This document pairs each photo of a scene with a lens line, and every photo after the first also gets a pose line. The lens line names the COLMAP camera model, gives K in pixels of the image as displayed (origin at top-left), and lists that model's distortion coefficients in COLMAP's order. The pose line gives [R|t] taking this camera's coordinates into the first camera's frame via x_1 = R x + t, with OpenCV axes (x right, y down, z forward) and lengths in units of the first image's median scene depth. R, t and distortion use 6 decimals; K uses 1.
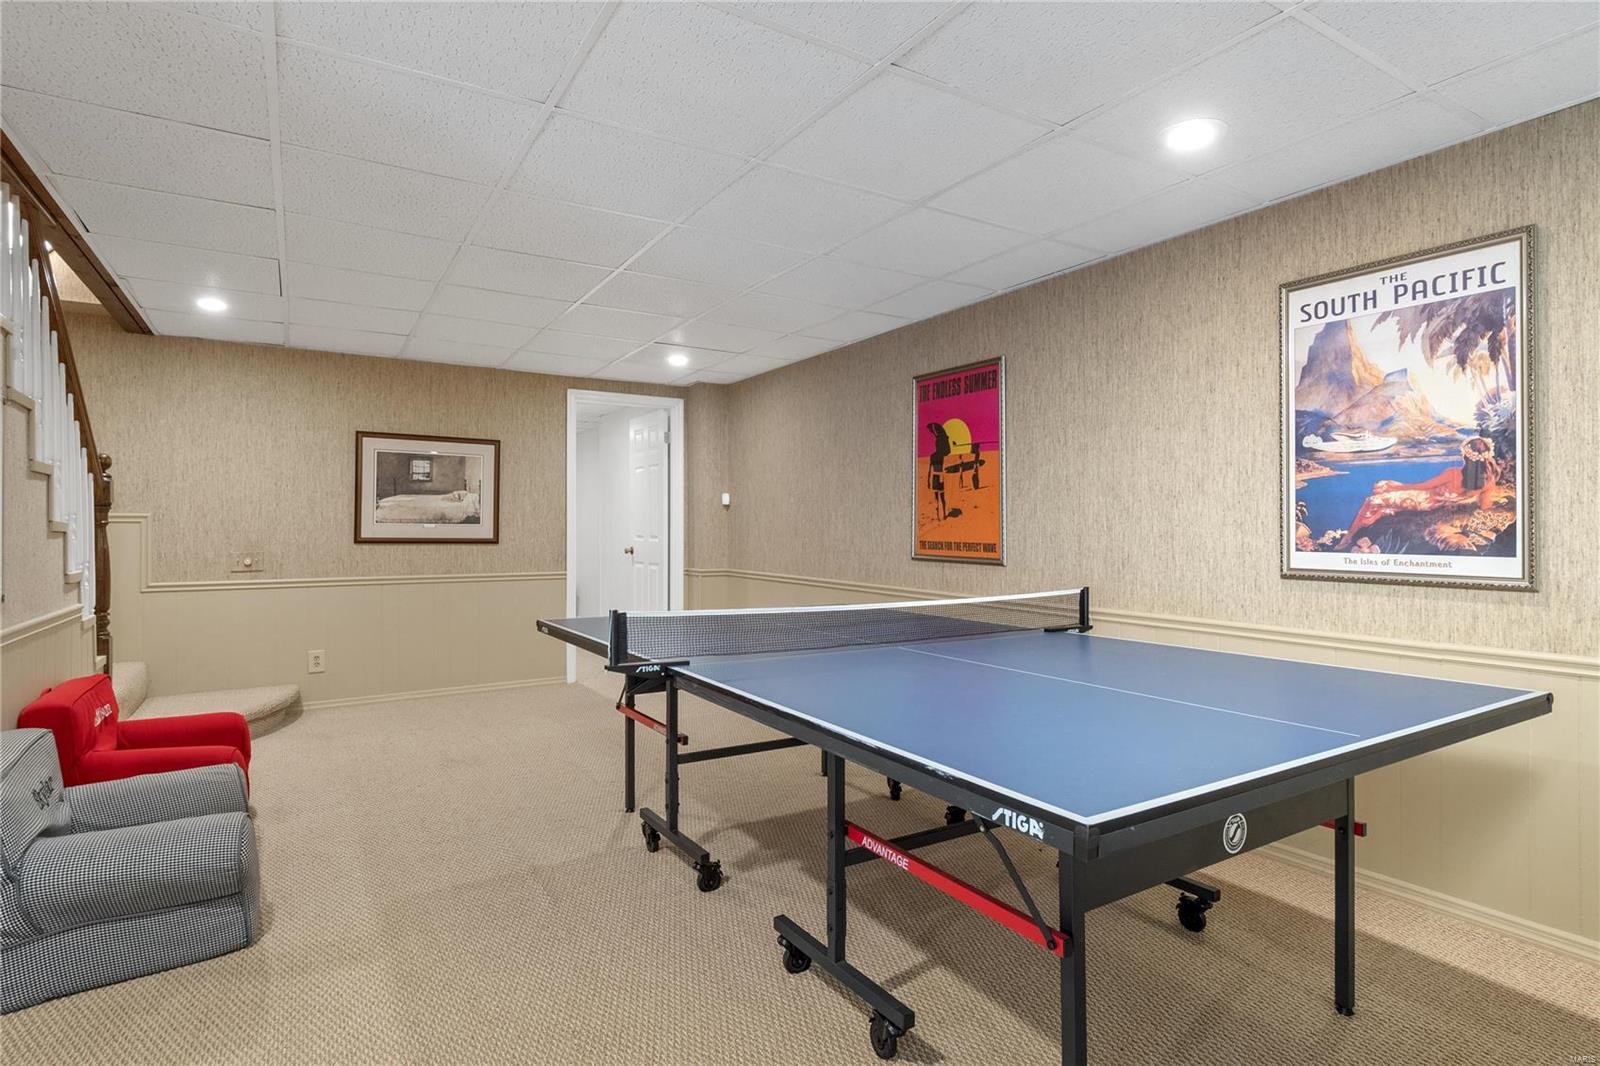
lens RADIAL K [[824.9, 0, 795.6], [0, 824.9, 527.0], [0, 0, 1]] dist [-0.000663, -0.004401]
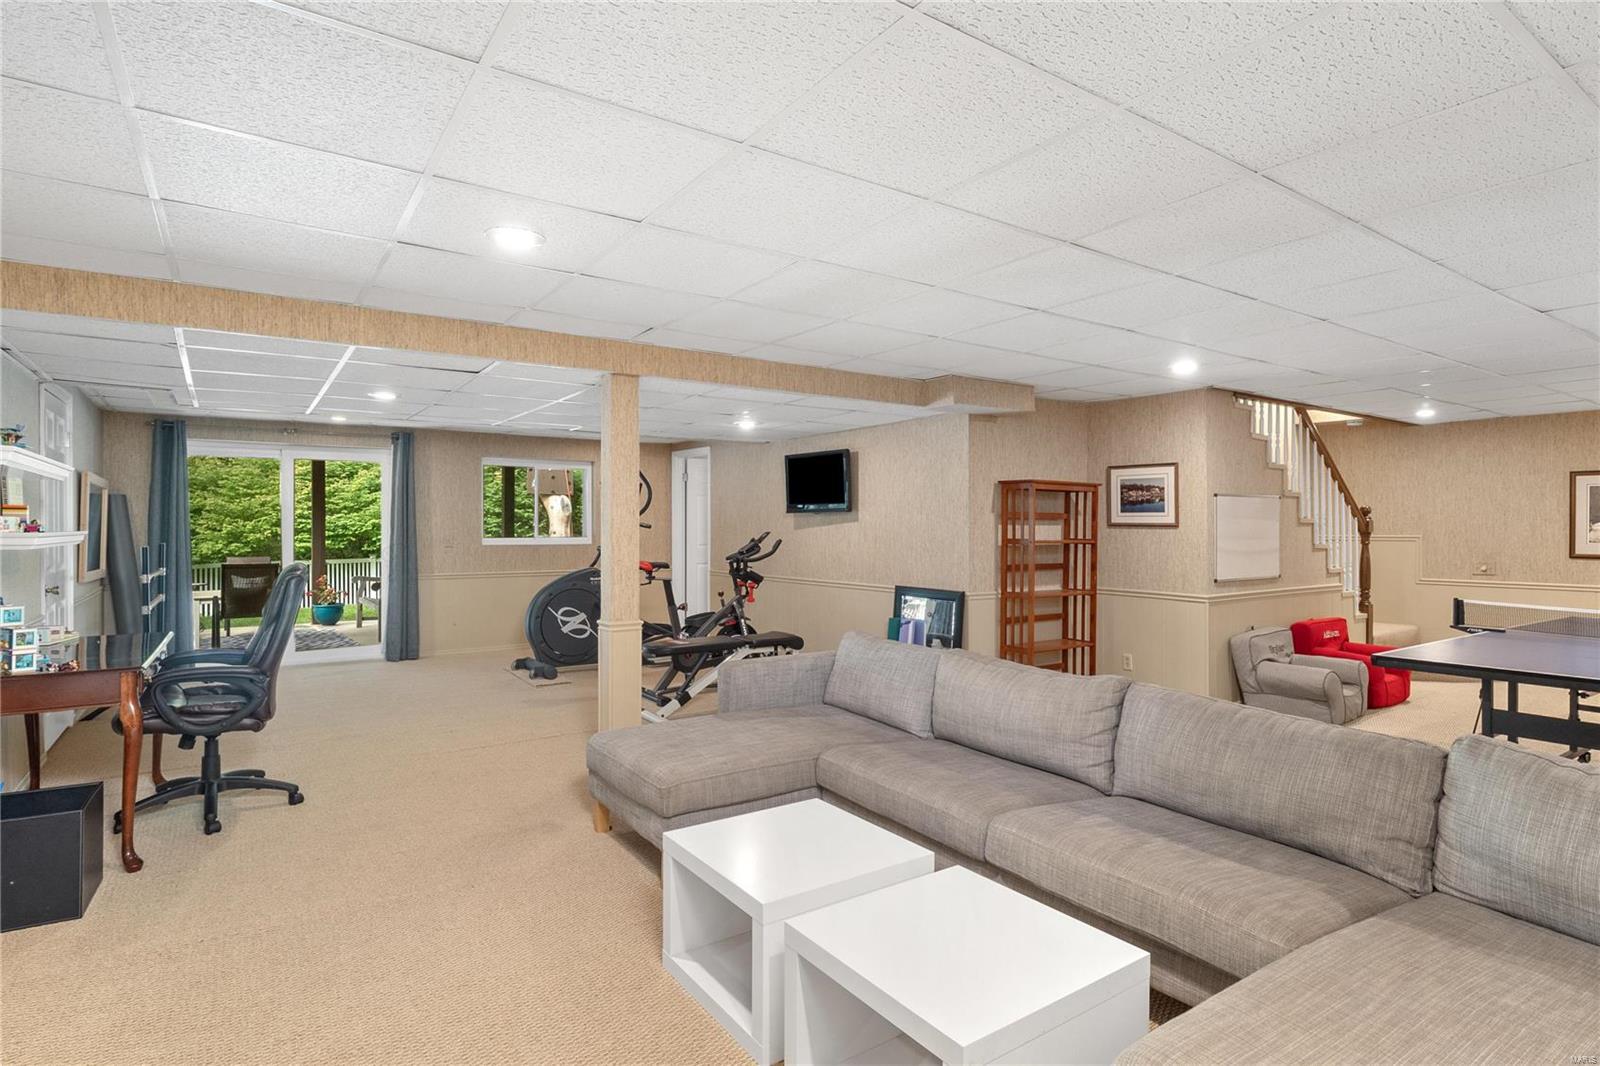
lens RADIAL K [[824.9, 0, 799.1], [0, 824.9, 528.0], [0, 0, 1]] dist [-0.000663, -0.004401]
pose [[0.061950, -0.001115, -0.998079, 0.733292], [-0.000418, 0.999999, -0.001144, -0.027680], [0.998079, 0.000488, 0.061950, -0.311847]]
